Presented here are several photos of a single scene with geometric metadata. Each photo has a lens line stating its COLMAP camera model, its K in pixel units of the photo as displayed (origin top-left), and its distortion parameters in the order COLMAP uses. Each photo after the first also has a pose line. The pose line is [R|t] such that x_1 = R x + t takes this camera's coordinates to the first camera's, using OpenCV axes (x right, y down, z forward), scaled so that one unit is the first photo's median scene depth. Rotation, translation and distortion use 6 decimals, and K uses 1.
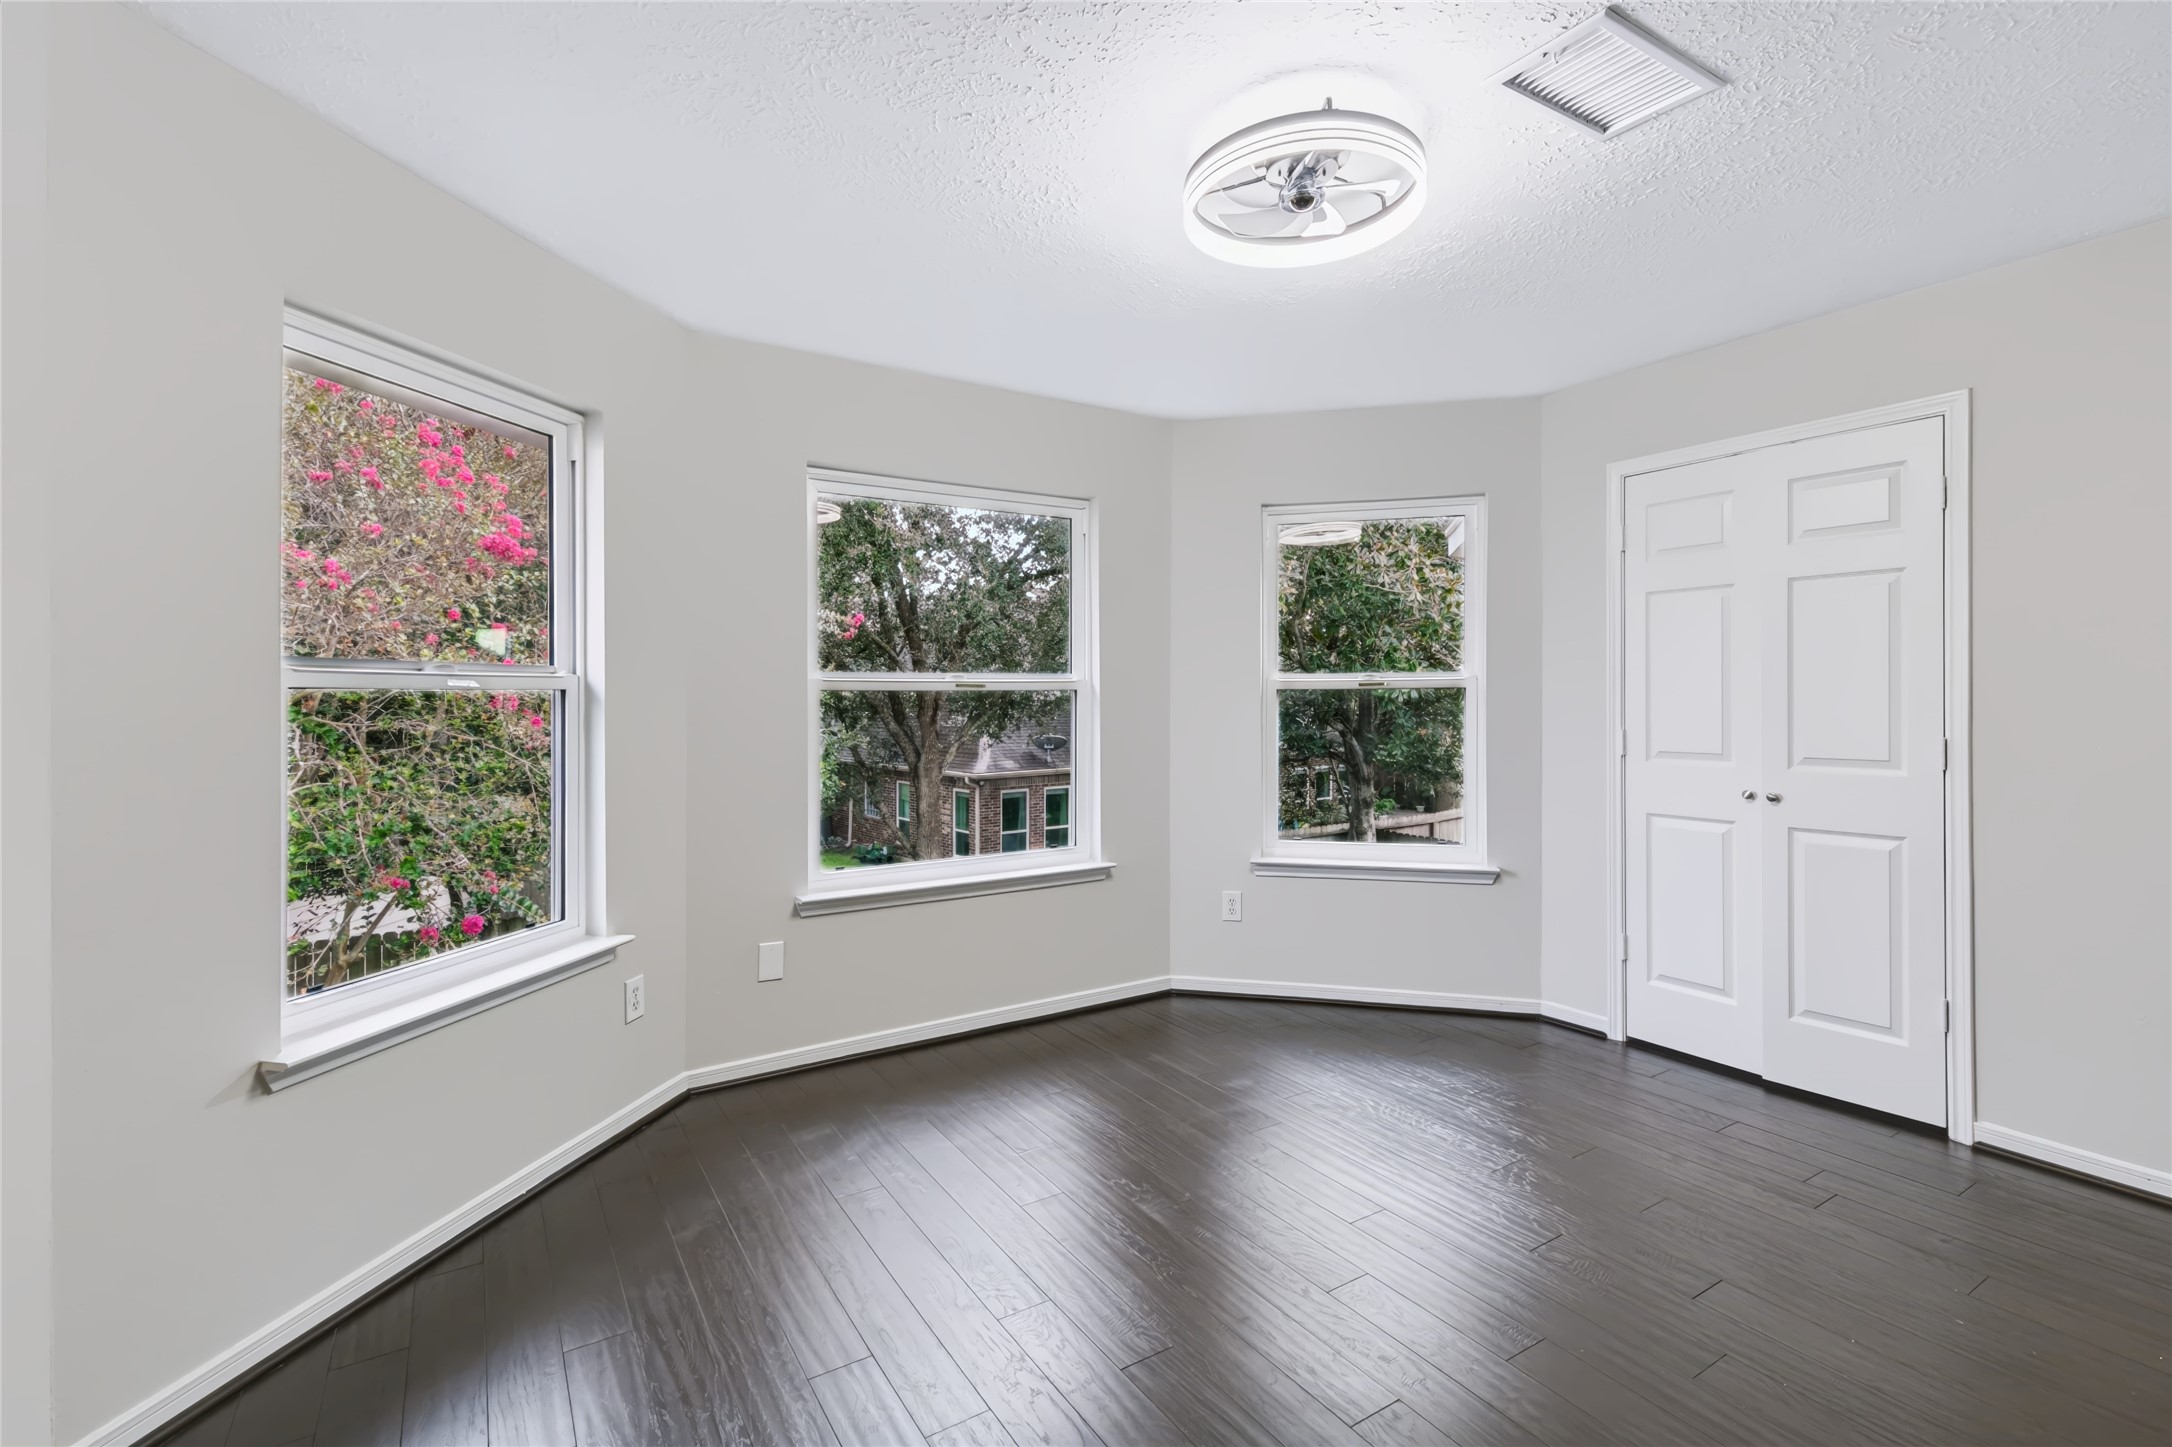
lens RADIAL K [[981.9, 0, 1118.9], [0, 981.9, 713.9], [0, 0, 1]] dist [0.006944, -0.005058]
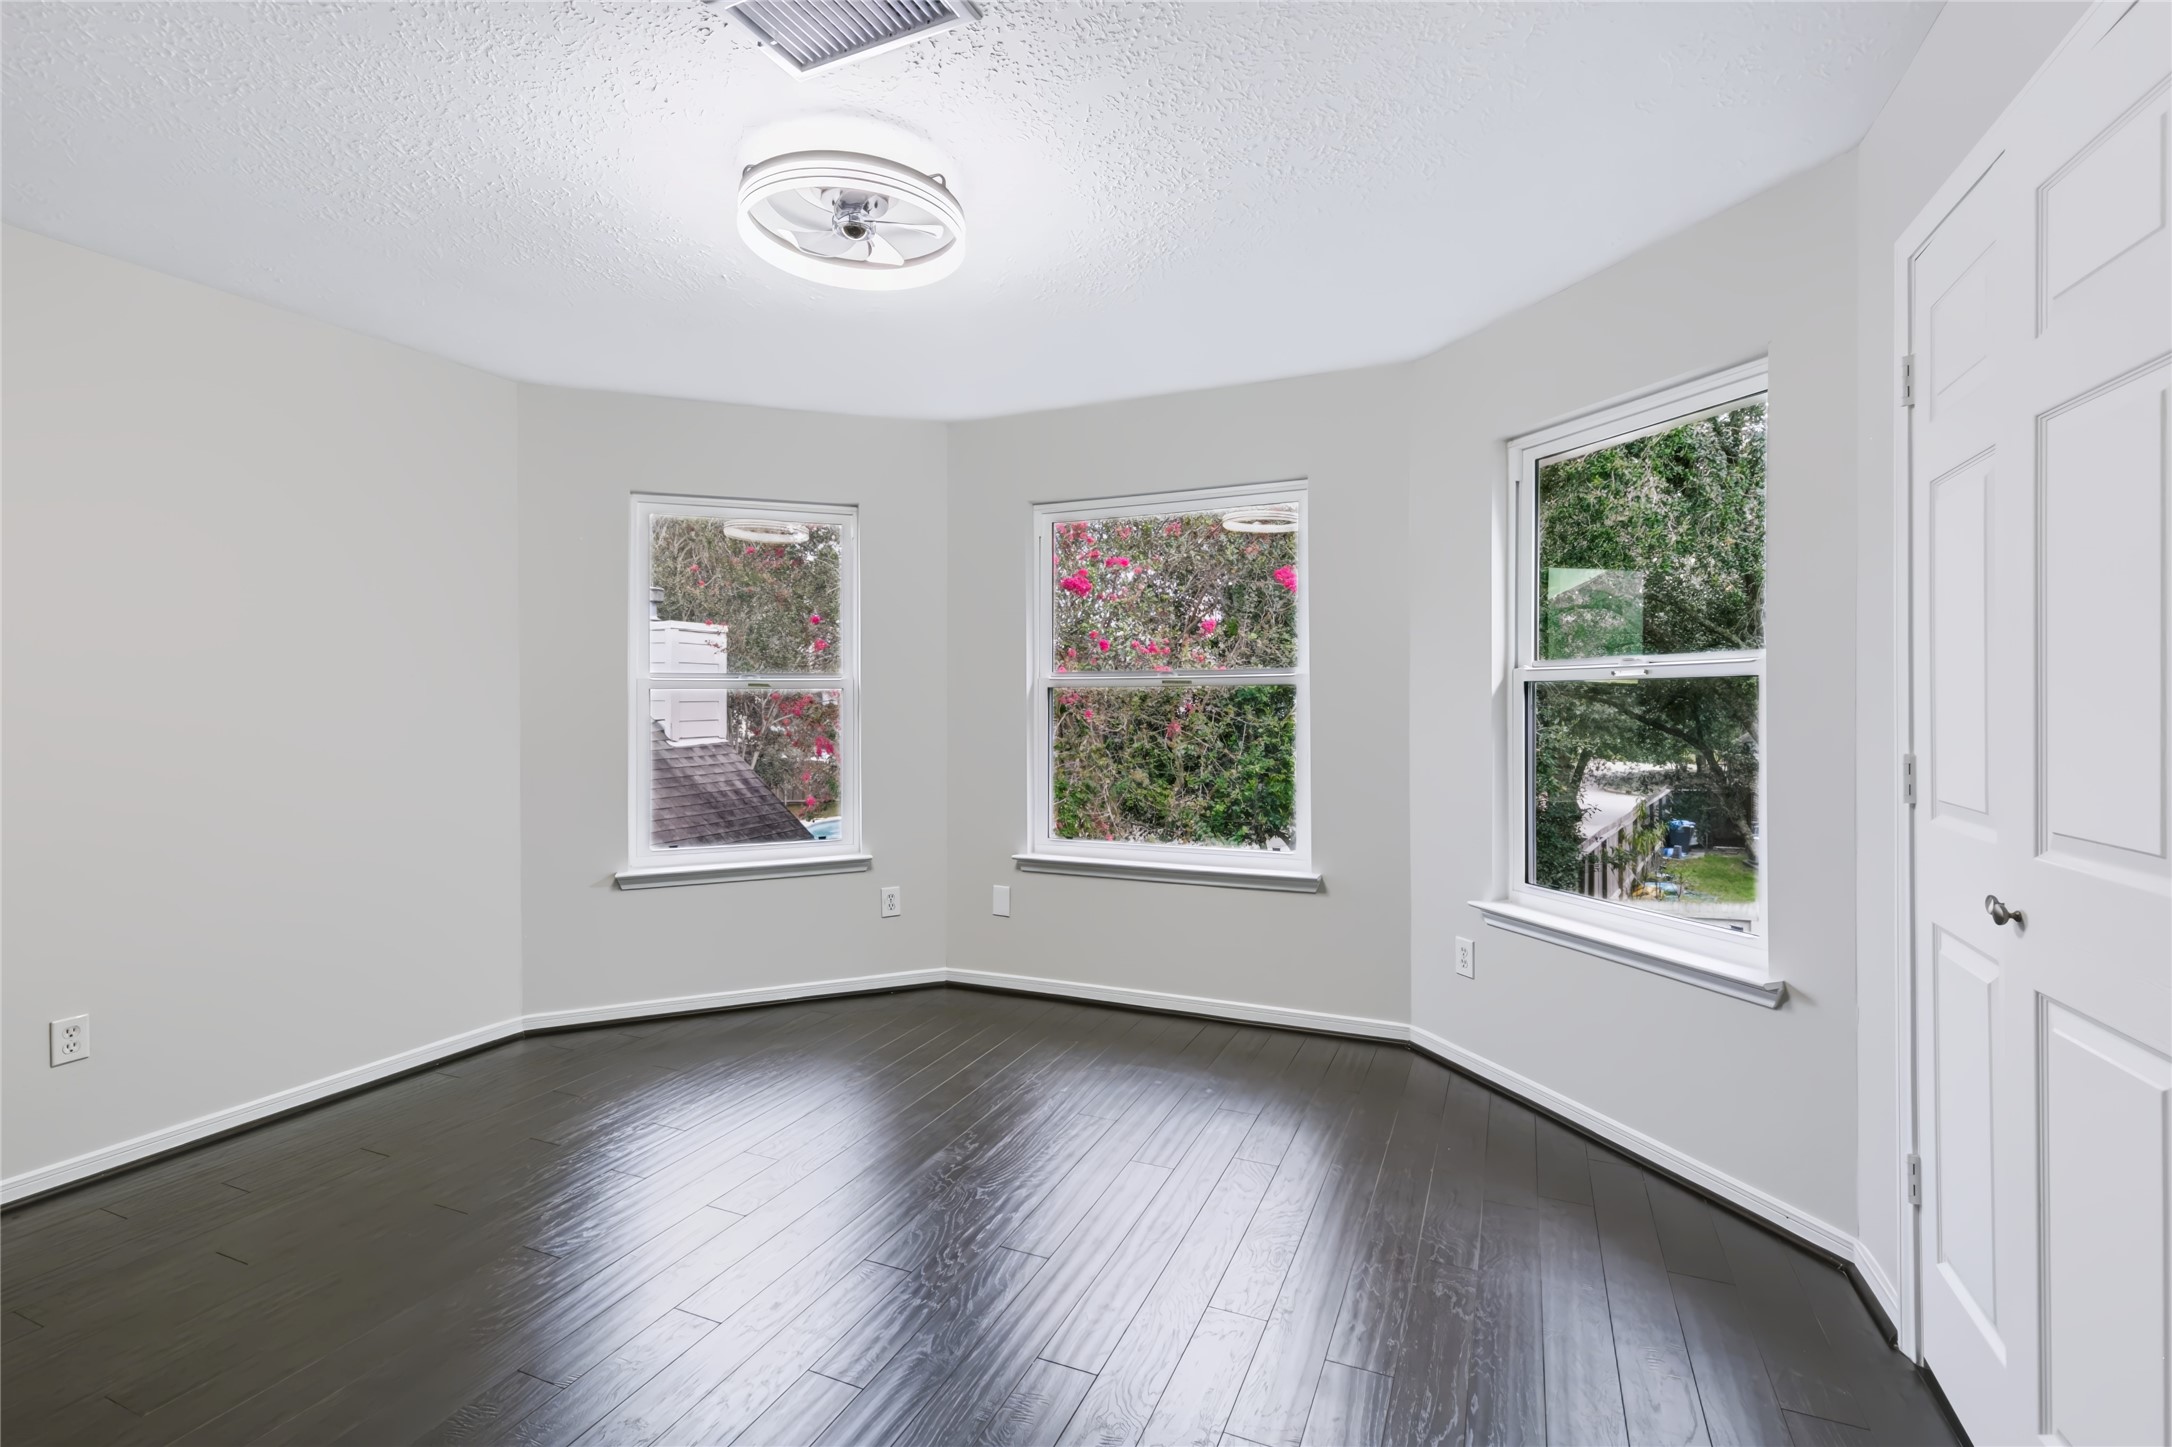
lens RADIAL K [[981.9, 0, 1073.2], [0, 981.9, 717.4], [0, 0, 1]] dist [0.006944, -0.005058]
pose [[0.543230, 0.019861, -0.839349, 0.701665], [-0.010001, 0.999802, 0.017185, -0.008452], [0.839525, -0.000942, 0.543321, 0.354958]]
